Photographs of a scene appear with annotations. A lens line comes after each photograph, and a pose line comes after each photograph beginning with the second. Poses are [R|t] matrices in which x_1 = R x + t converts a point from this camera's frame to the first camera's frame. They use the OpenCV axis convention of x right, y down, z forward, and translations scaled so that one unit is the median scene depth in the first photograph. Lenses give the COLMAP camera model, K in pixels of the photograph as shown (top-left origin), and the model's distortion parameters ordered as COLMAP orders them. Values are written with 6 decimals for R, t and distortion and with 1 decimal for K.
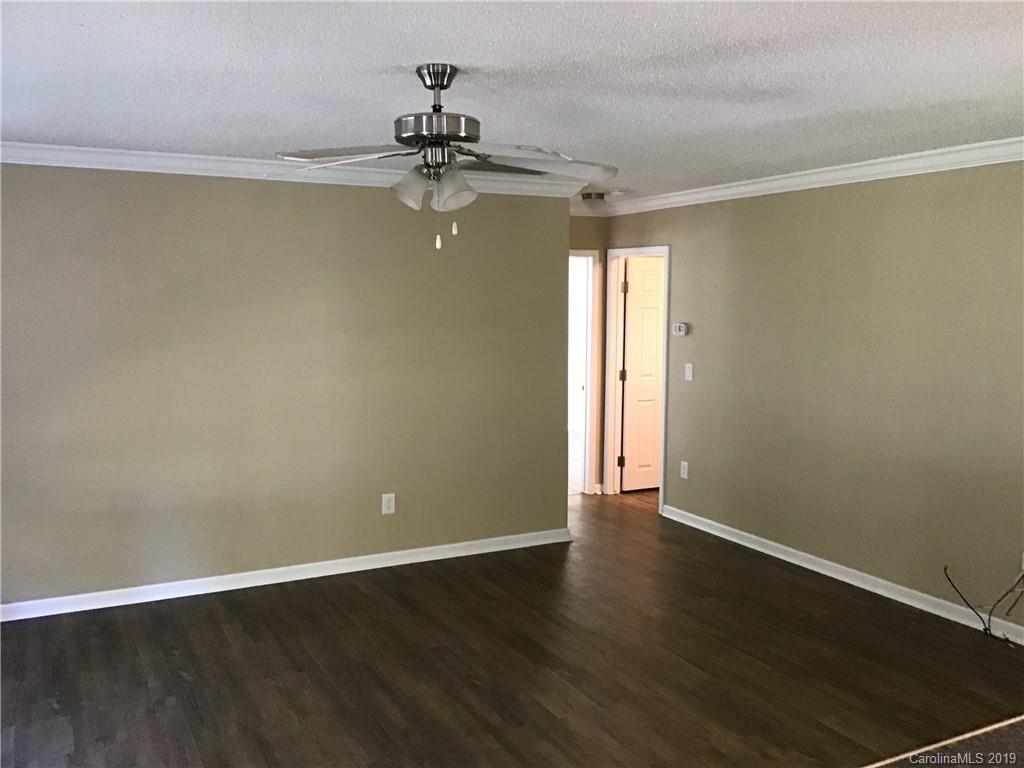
lens RADIAL K [[926.7, 0, 512.0], [0, 926.7, 384.0], [0, 0, 1]] dist [0.101020, -0.007949]
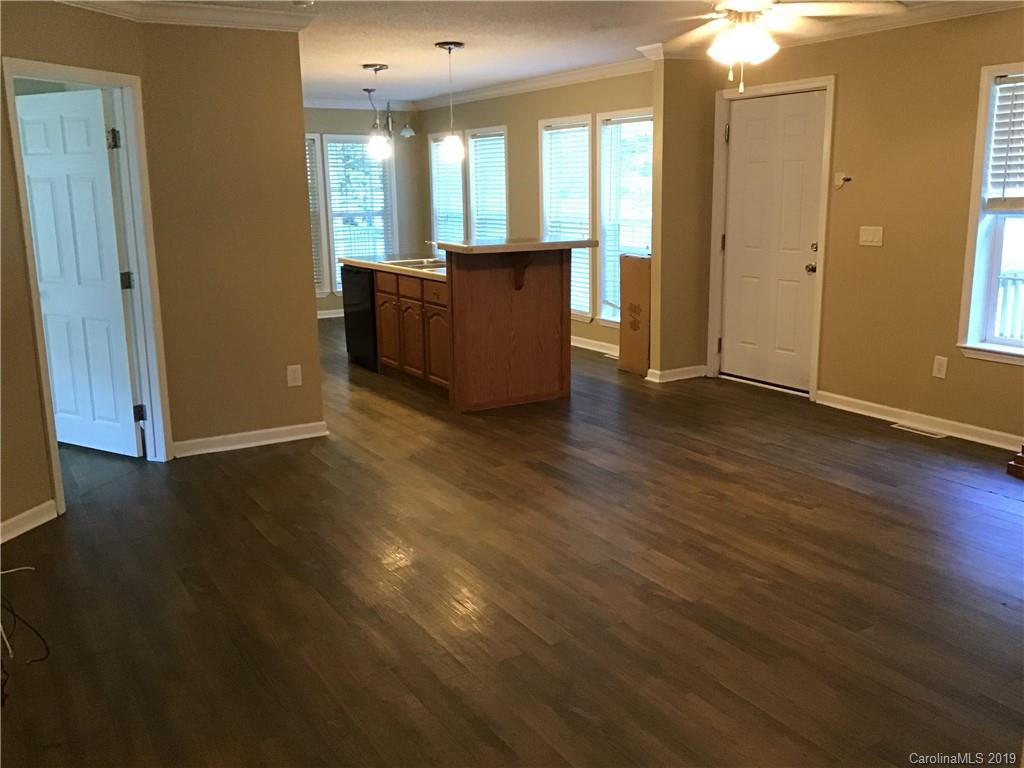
lens RADIAL K [[926.7, 0, 512.0], [0, 926.7, 384.0], [0, 0, 1]] dist [0.101020, -0.007949]
pose [[-0.997807, 0.022100, -0.062389, 0.252399], [0.002425, 0.954182, 0.299217, -0.120729], [0.066143, 0.298410, -0.952143, 1.821138]]
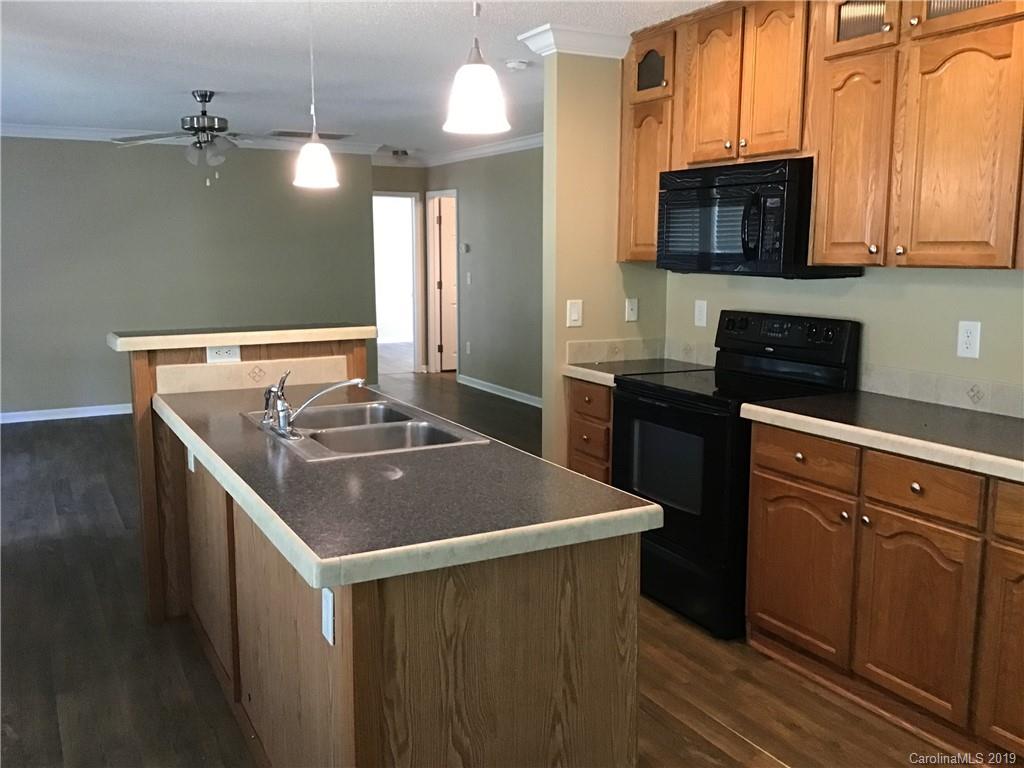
lens RADIAL K [[926.7, 0, 512.0], [0, 926.7, 384.0], [0, 0, 1]] dist [0.101020, -0.007949]
pose [[0.999679, -0.002186, 0.025238, 0.379231], [0.000781, 0.998456, 0.055547, 0.119852], [-0.025321, -0.055510, 0.998137, -0.751850]]
